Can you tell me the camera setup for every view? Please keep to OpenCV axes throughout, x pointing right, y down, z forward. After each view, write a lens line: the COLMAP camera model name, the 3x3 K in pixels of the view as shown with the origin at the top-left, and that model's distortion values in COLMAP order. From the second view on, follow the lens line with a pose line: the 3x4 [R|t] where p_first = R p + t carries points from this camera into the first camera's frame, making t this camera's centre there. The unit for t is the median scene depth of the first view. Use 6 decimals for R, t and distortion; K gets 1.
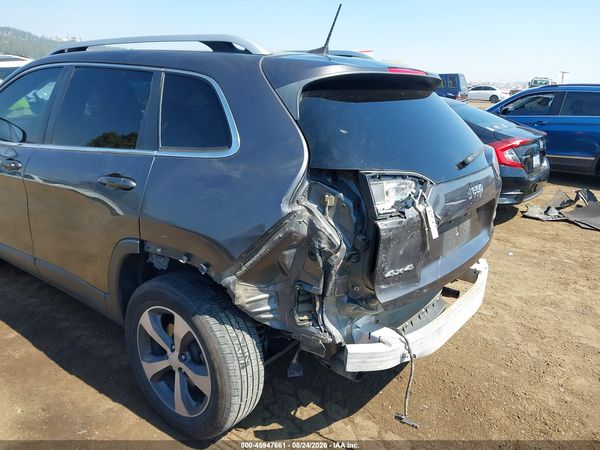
lens RADIAL K [[468.9, 0, 303.4], [0, 468.9, 244.9], [0, 0, 1]] dist [0.028099, -0.031874]
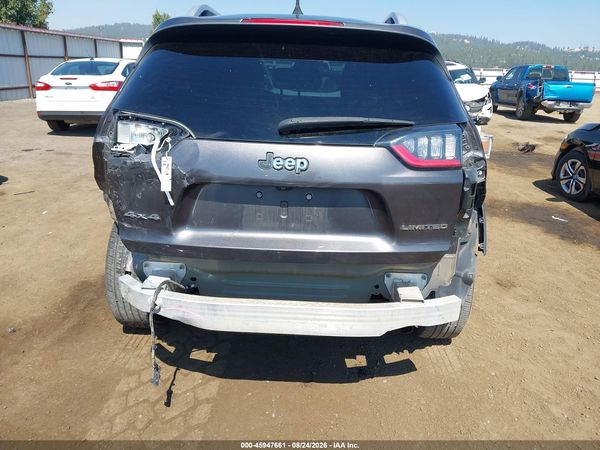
lens RADIAL K [[468.9, 0, 311.1], [0, 468.9, 241.9], [0, 0, 1]] dist [0.028099, -0.031874]
pose [[0.595872, 0.257763, -0.760589, 1.019813], [-0.278059, 0.954729, 0.105715, -0.082092], [0.753406, 0.148496, 0.640569, 0.528236]]
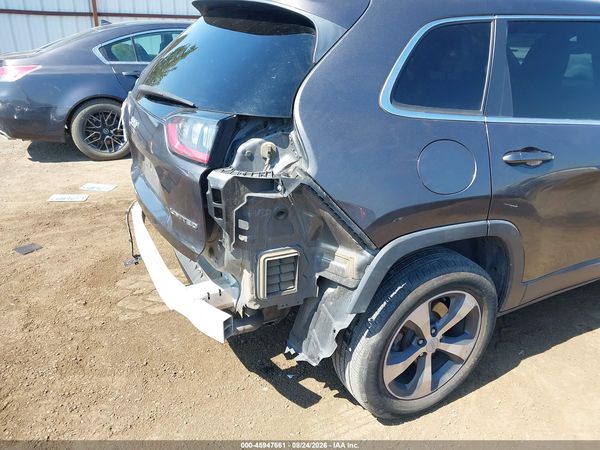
lens RADIAL K [[468.9, 0, 303.9], [0, 468.9, 227.9], [0, 0, 1]] dist [0.028099, -0.031874]
pose [[-0.408666, 0.323024, -0.853609, 1.088287], [-0.353530, 0.806232, 0.474349, -0.501879], [0.841433, 0.495626, -0.215281, 1.556851]]
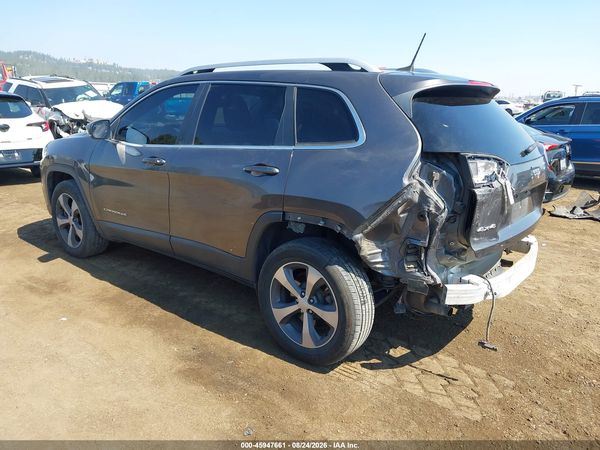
lens RADIAL K [[468.9, 0, 300.9], [0, 468.9, 250.2], [0, 0, 1]] dist [0.028099, -0.031874]
pose [[0.999627, -0.005365, -0.026774, -0.246618], [0.004755, 0.999728, -0.022825, 0.123795], [0.026889, 0.022690, 0.999381, -0.313252]]
